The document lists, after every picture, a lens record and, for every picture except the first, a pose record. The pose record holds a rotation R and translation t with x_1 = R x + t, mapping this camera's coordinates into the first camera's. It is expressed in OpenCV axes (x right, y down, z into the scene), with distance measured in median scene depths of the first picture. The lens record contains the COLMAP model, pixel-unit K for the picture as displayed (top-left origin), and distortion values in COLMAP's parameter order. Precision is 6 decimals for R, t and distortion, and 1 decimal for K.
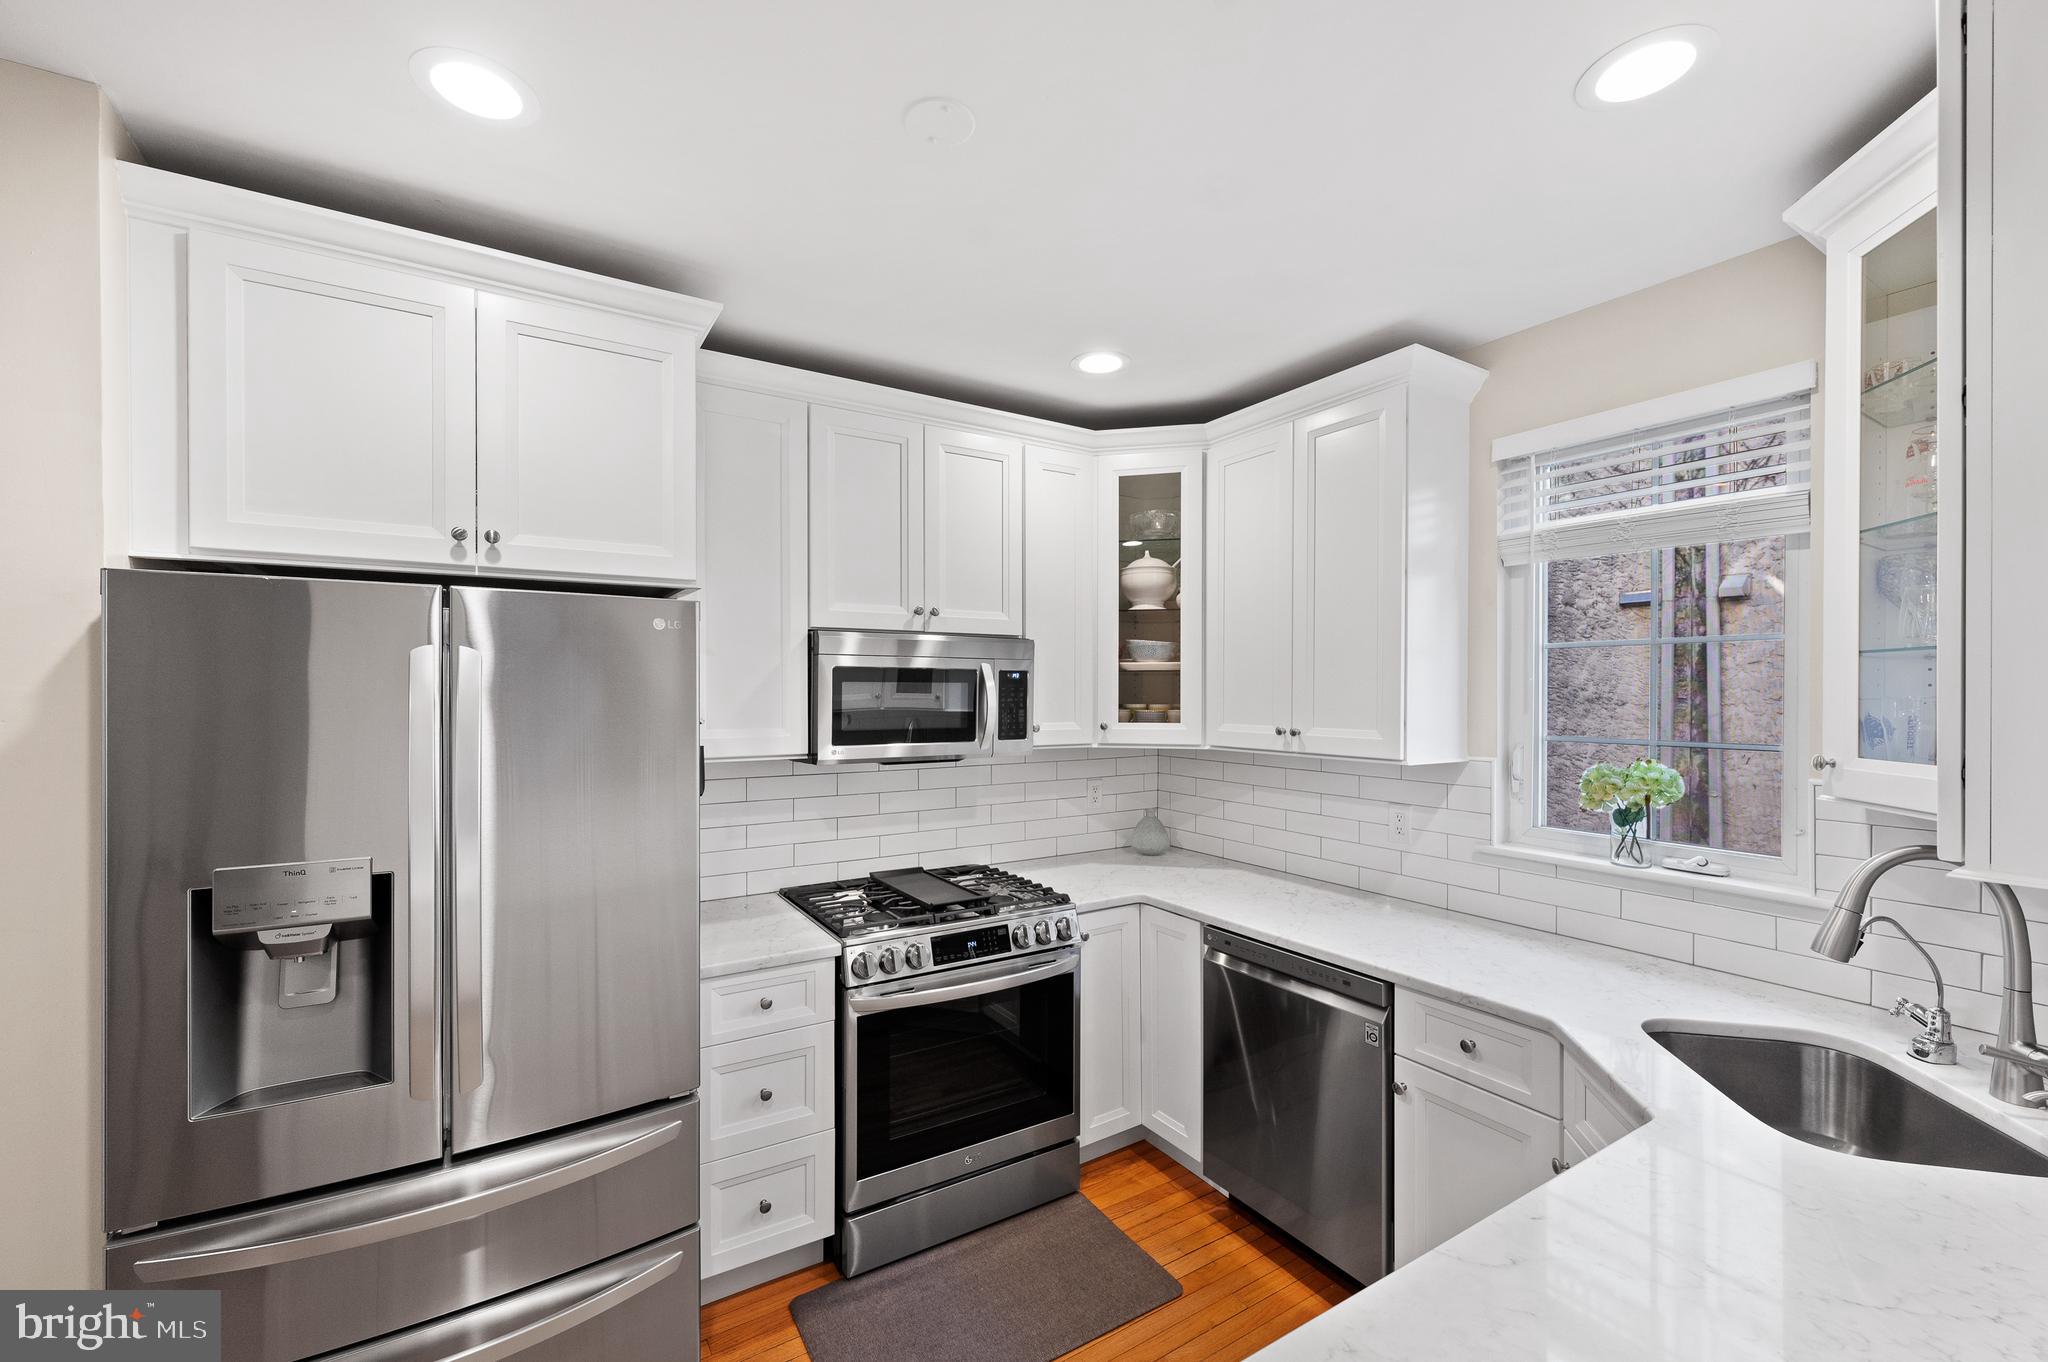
lens RADIAL K [[830.7, 0, 1020.8], [0, 830.7, 692.7], [0, 0, 1]] dist [-0.000878, -0.000561]
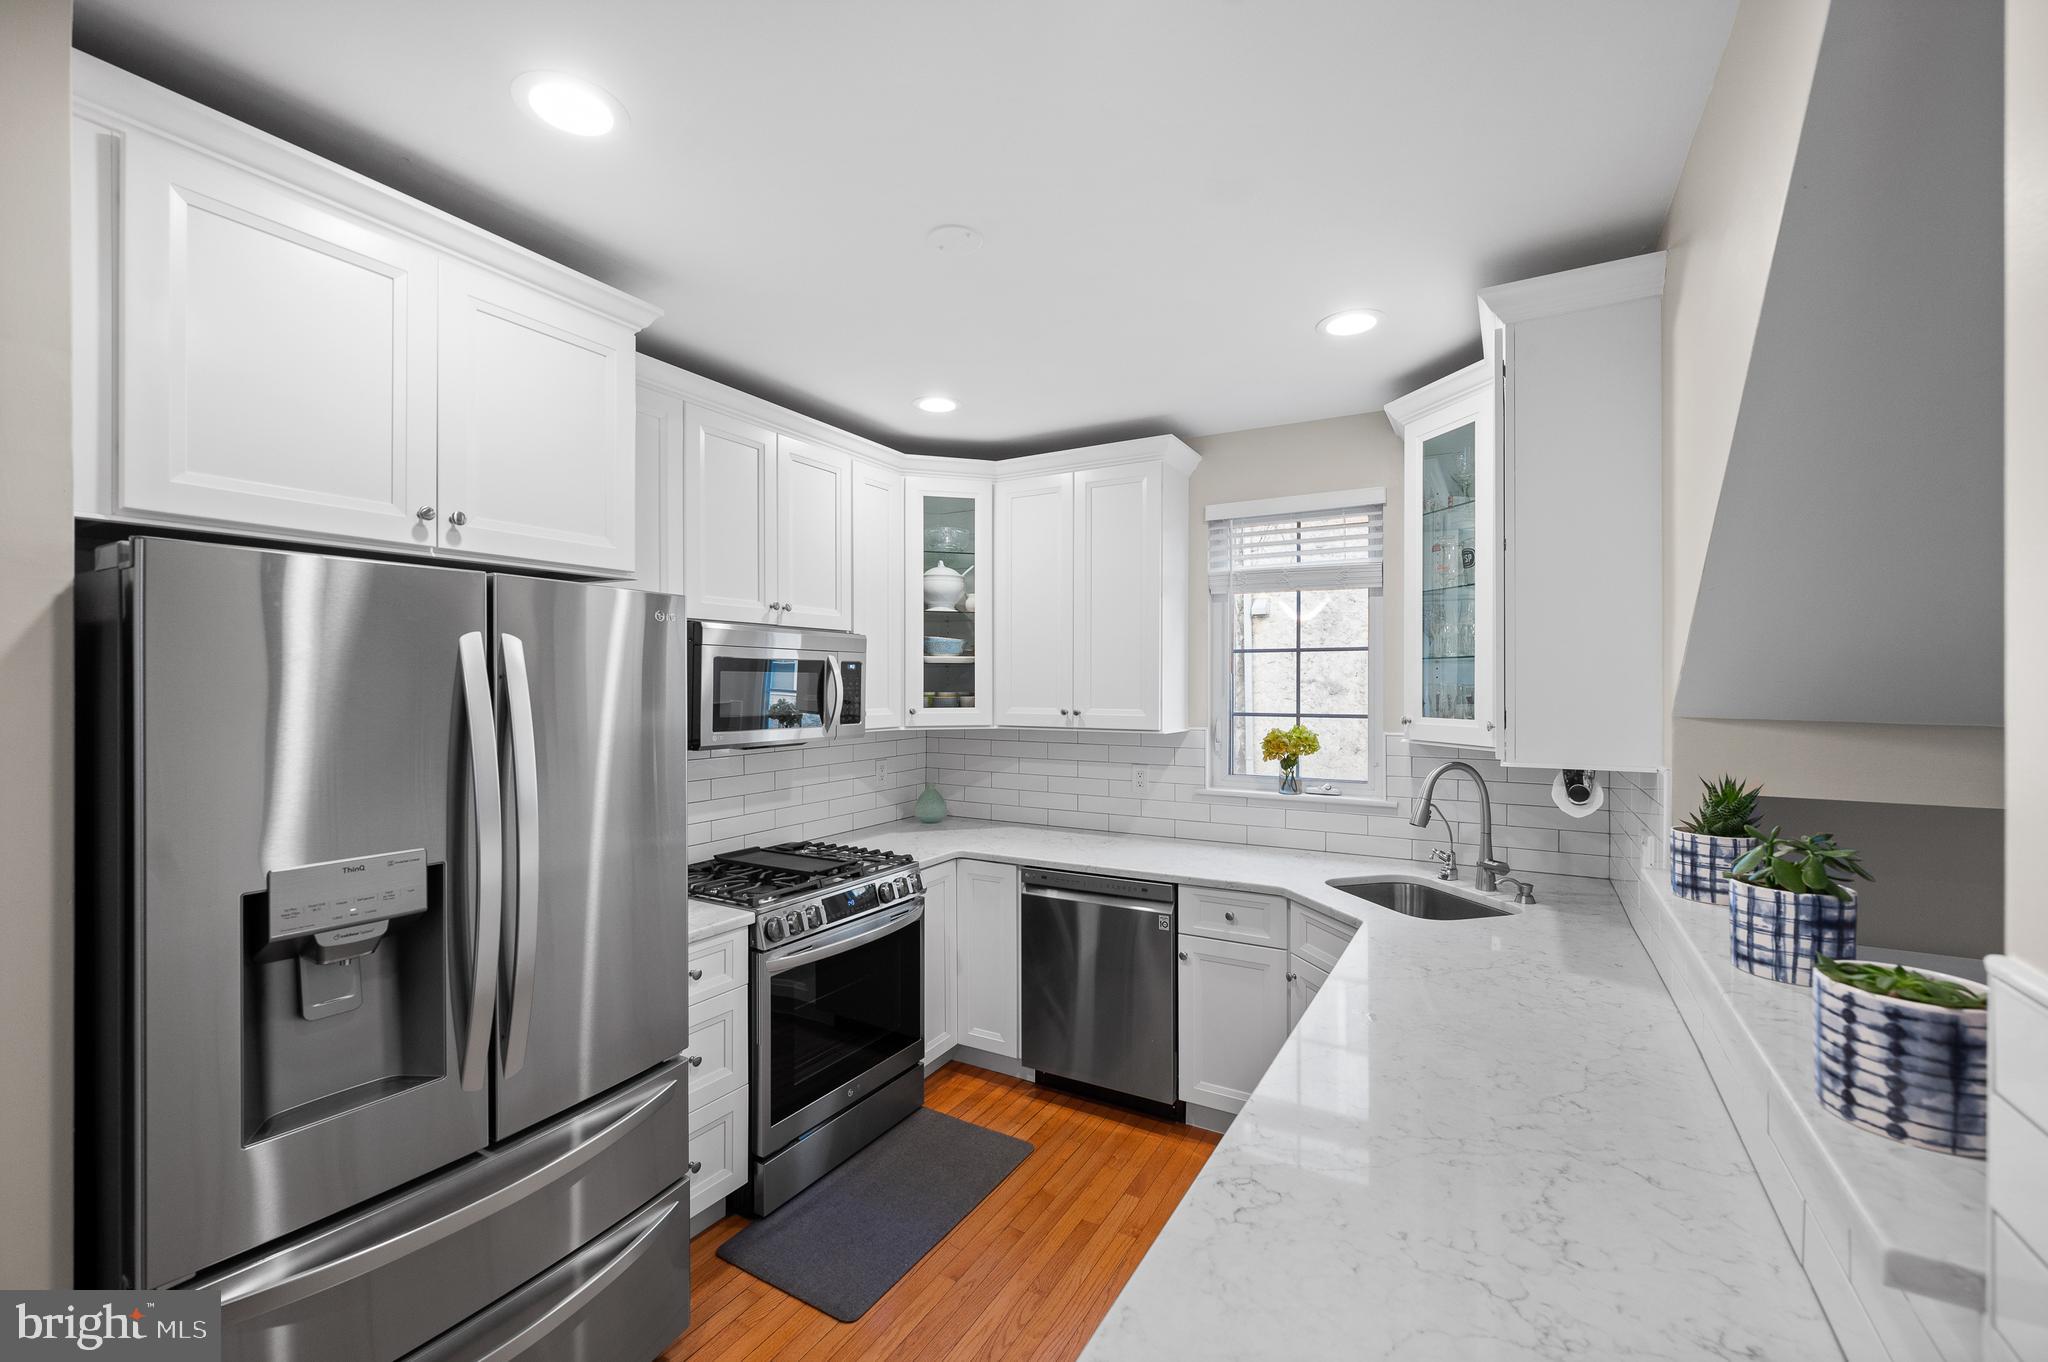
lens RADIAL K [[830.7, 0, 1037.2], [0, 830.7, 681.7], [0, 0, 1]] dist [-0.000878, -0.000561]
pose [[0.878646, 0.000923, 0.477473, -0.371302], [0.000741, 0.999994, -0.003296, 0.003737], [-0.477473, 0.003250, 0.878640, -0.120335]]
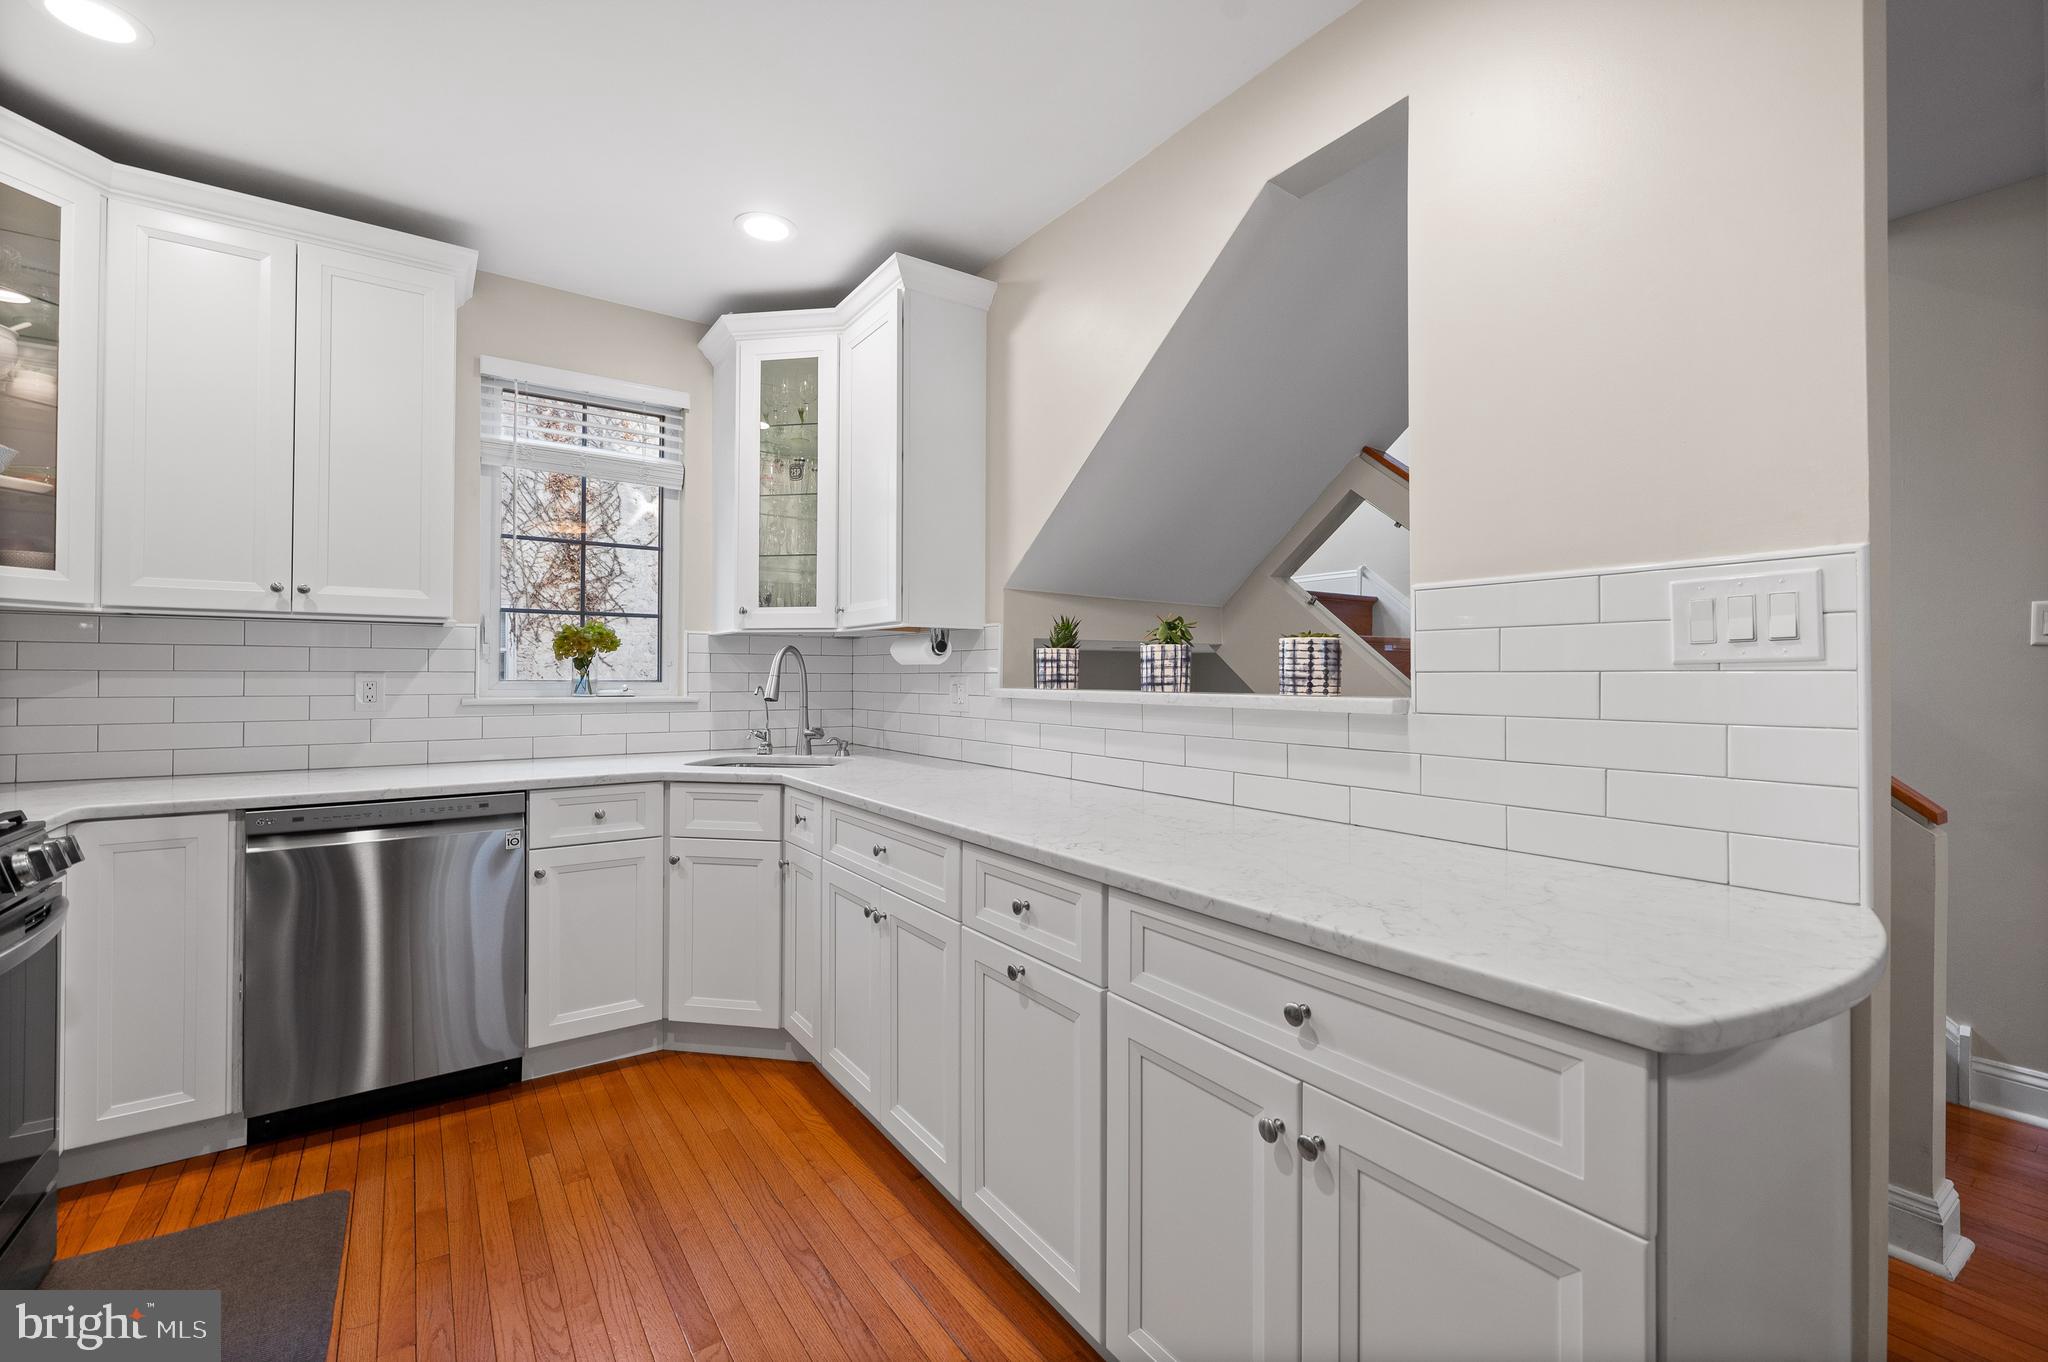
lens RADIAL K [[855.7, 0, 1021.4], [0, 855.7, 665.1], [0, 0, 1]] dist [-0.001930, 0.000252]
pose [[-0.053960, 0.009159, 0.998501, -0.682595], [-0.001645, 0.999956, -0.009261, 0.147088], [-0.998542, -0.002142, -0.053943, 0.294242]]
